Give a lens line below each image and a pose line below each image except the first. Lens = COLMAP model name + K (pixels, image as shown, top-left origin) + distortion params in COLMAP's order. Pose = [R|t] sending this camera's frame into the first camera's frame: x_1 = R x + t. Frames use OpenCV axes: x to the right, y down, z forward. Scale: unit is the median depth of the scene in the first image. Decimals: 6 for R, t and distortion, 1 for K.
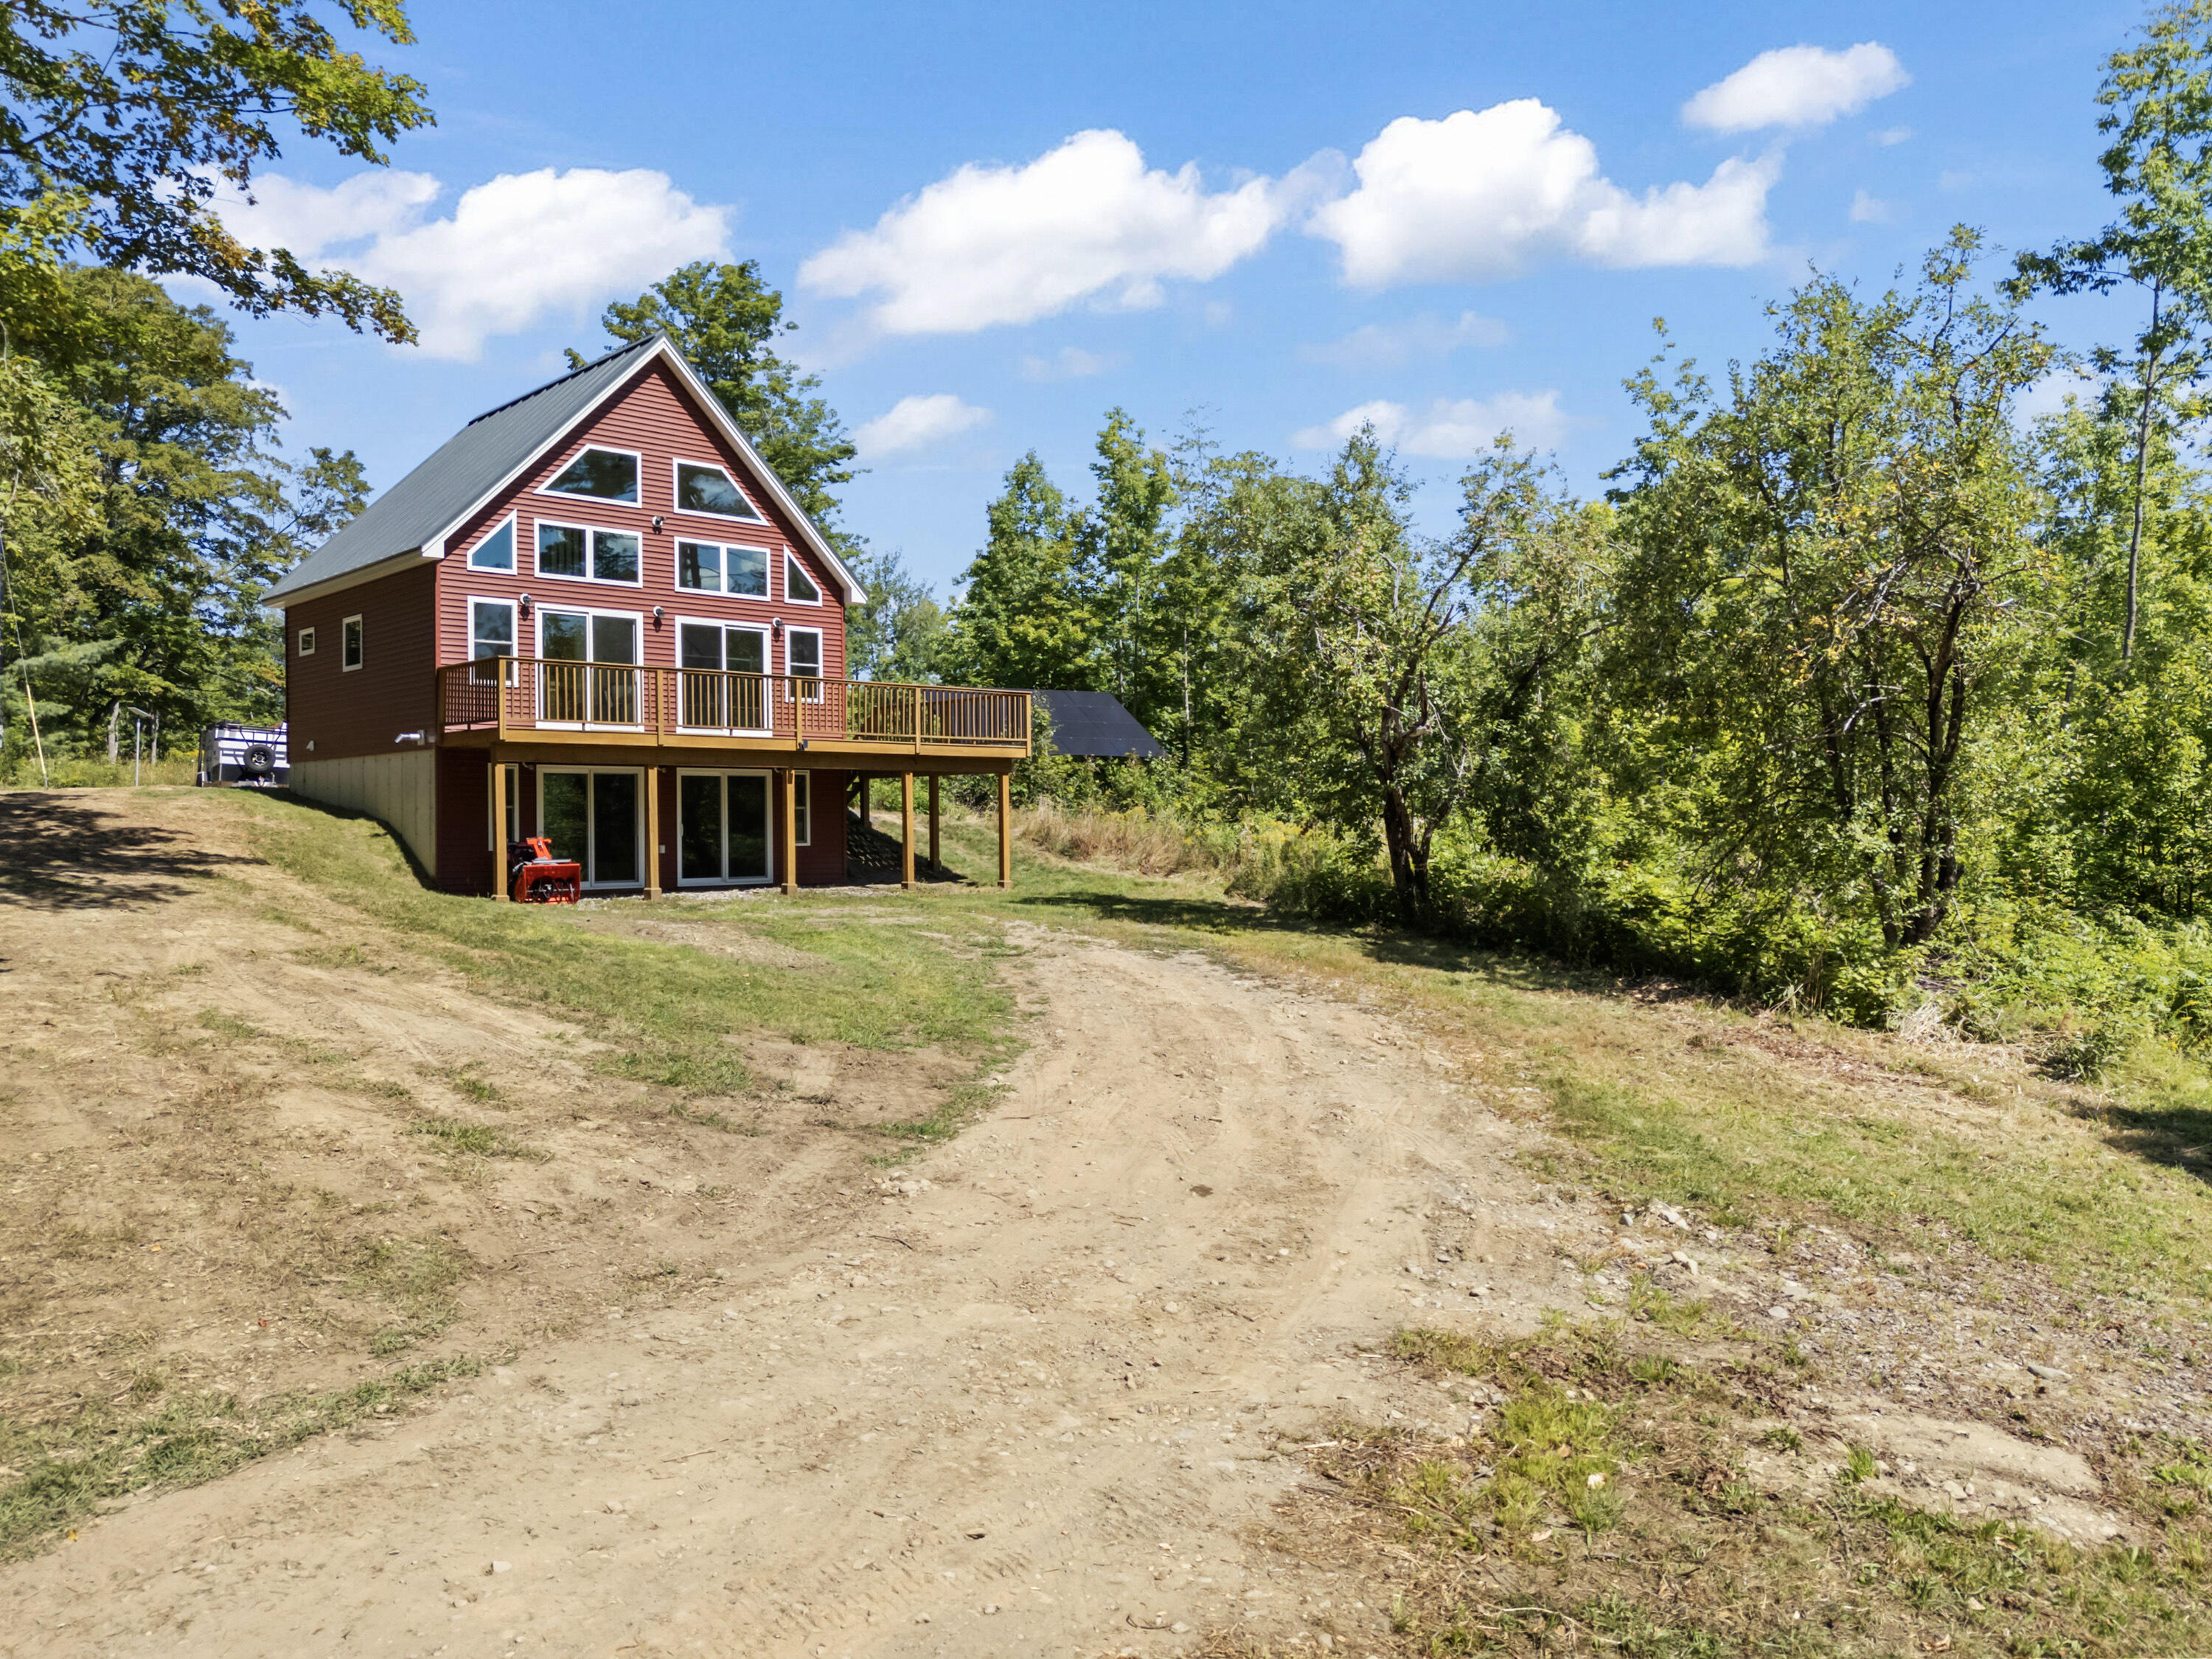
lens RADIAL K [[1666.4, 0, 1188.5], [0, 1666.4, 838.9], [0, 0, 1]] dist [-0.005048, -0.008830]
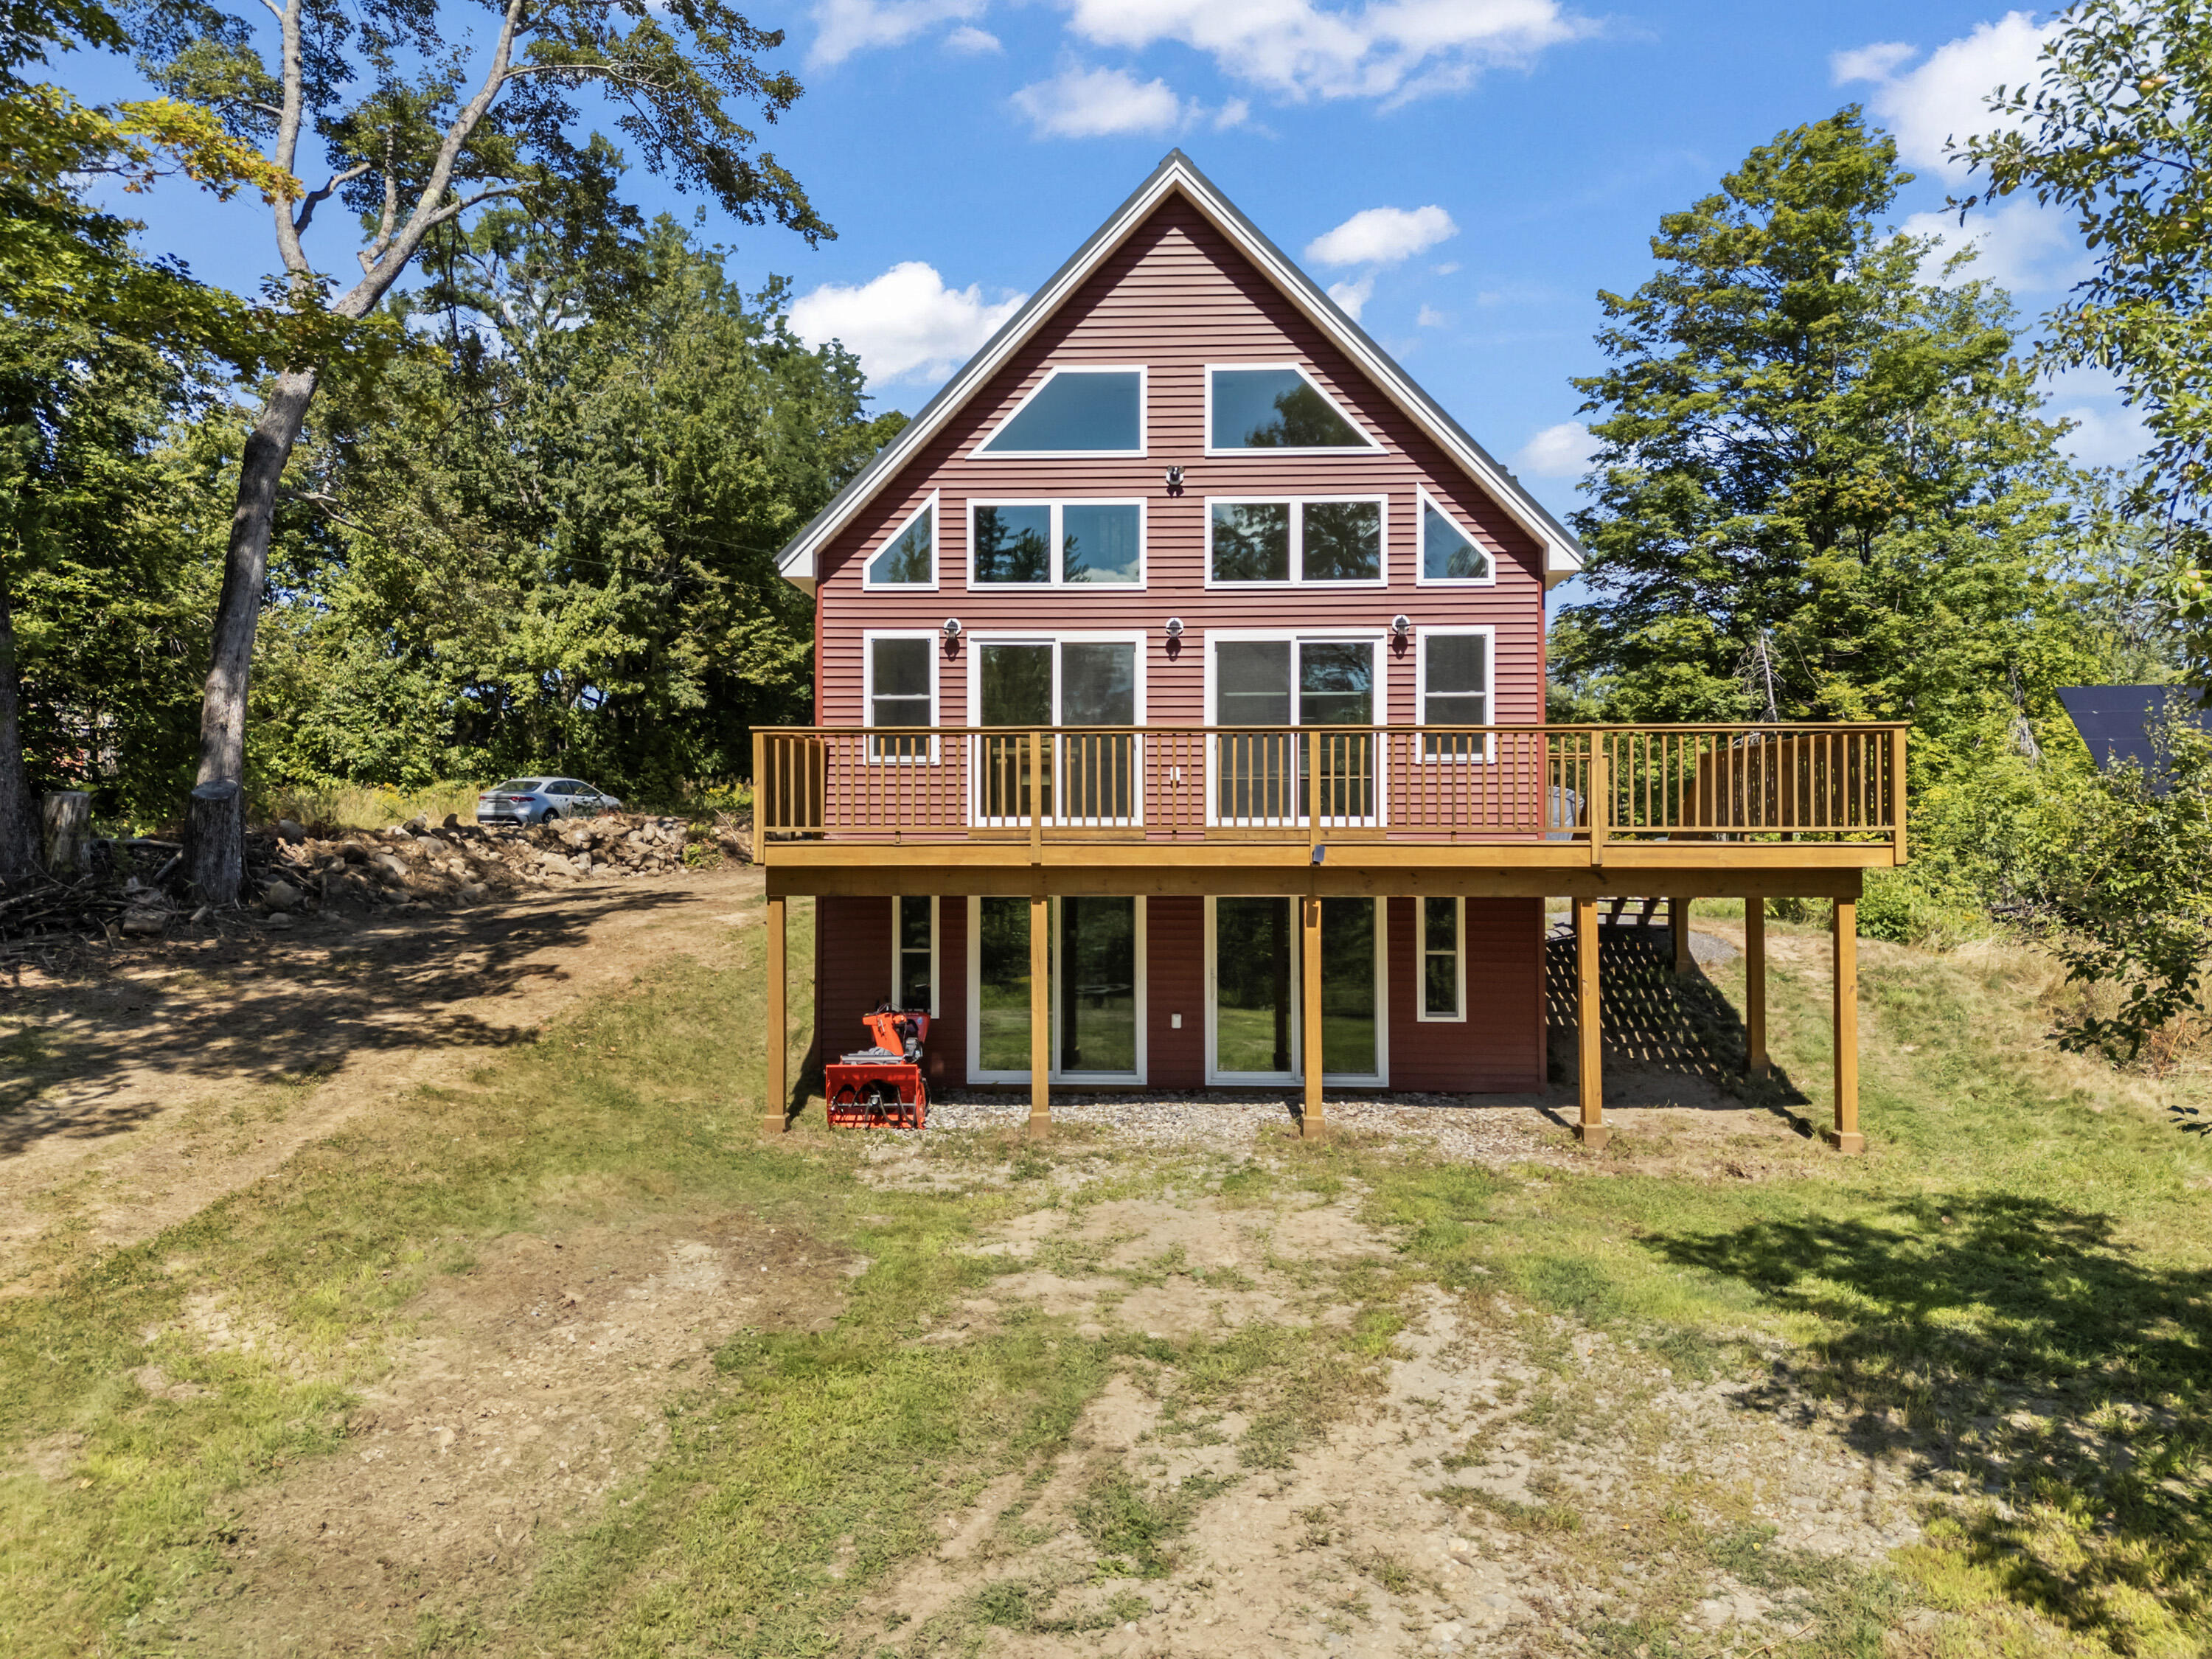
lens RADIAL K [[1641.7, 0, 1112.0], [0, 1641.7, 818.7], [0, 0, 1]] dist [0.062555, -0.064527]
pose [[0.669543, -0.004556, -0.742760, 0.081281], [-0.009817, 0.999840, -0.014982, -0.044385], [0.742709, 0.017323, 0.669391, 0.451682]]
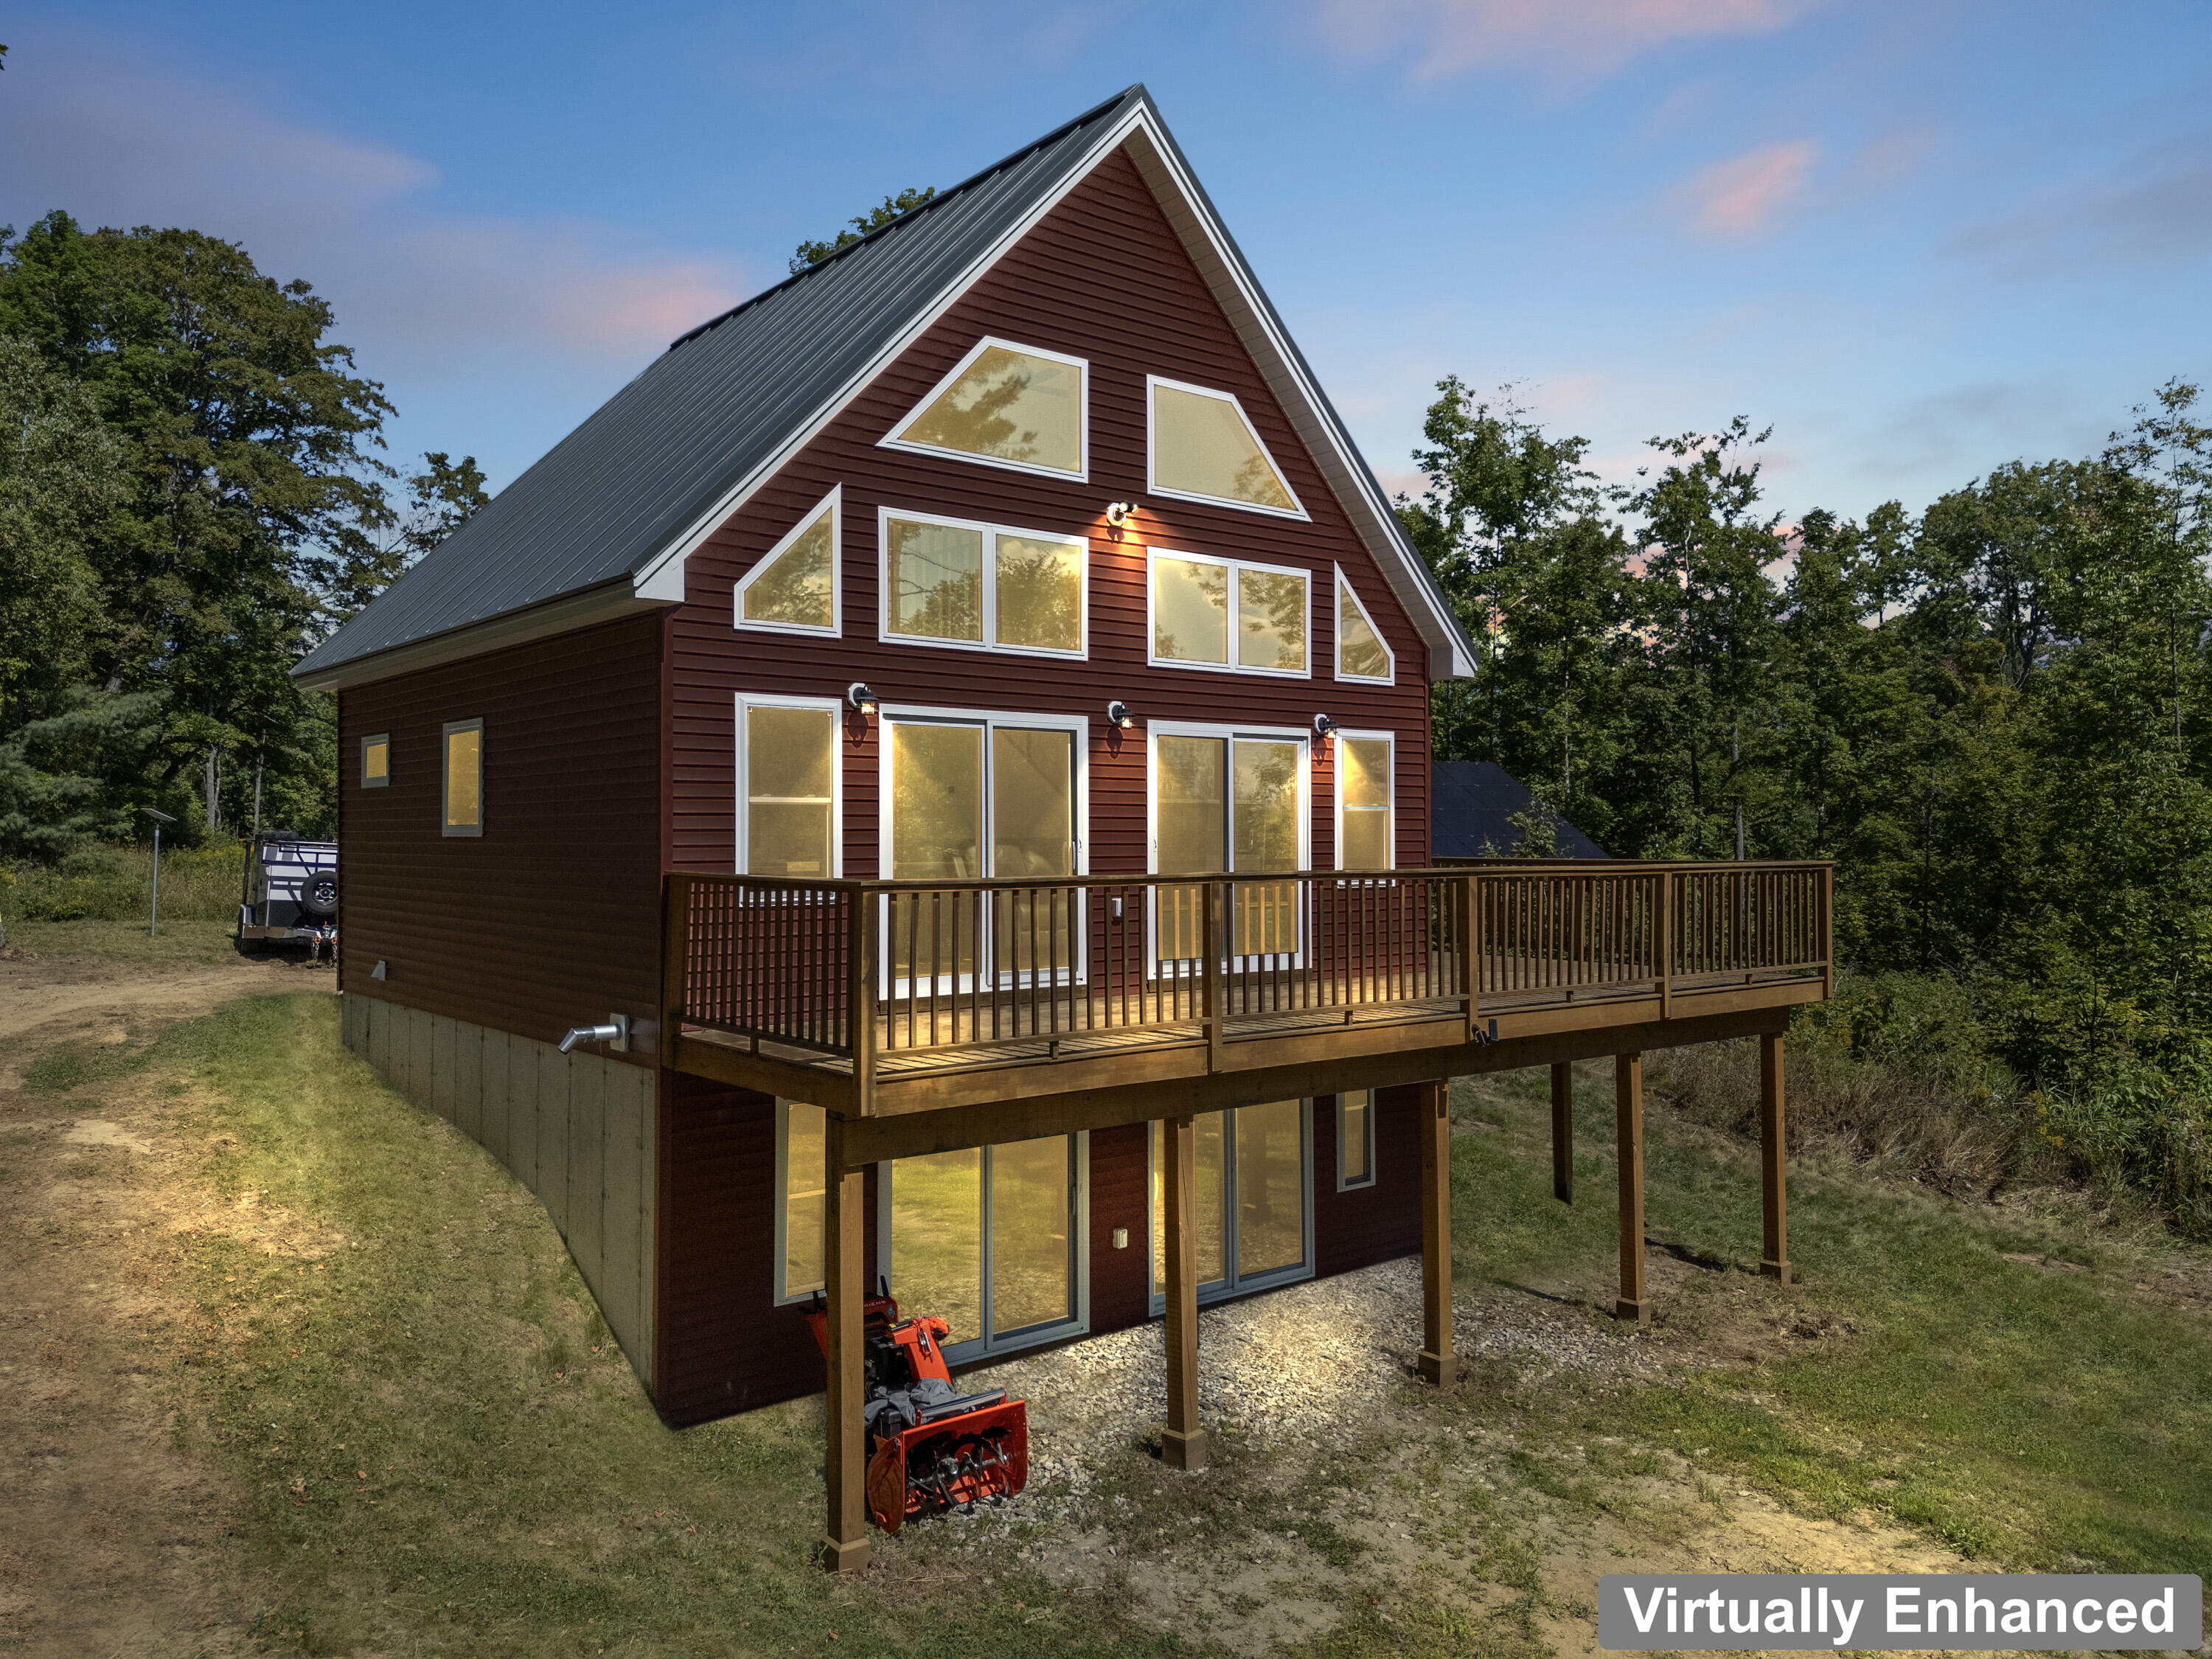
lens RADIAL K [[1641.7, 0, 1112.0], [0, 1641.7, 818.7], [0, 0, 1]] dist [0.062555, -0.064527]
pose [[0.995493, 0.004173, -0.094745, -0.212725], [-0.005873, 0.999827, -0.017671, -0.076237], [0.094655, 0.018148, 0.995345, 0.425606]]
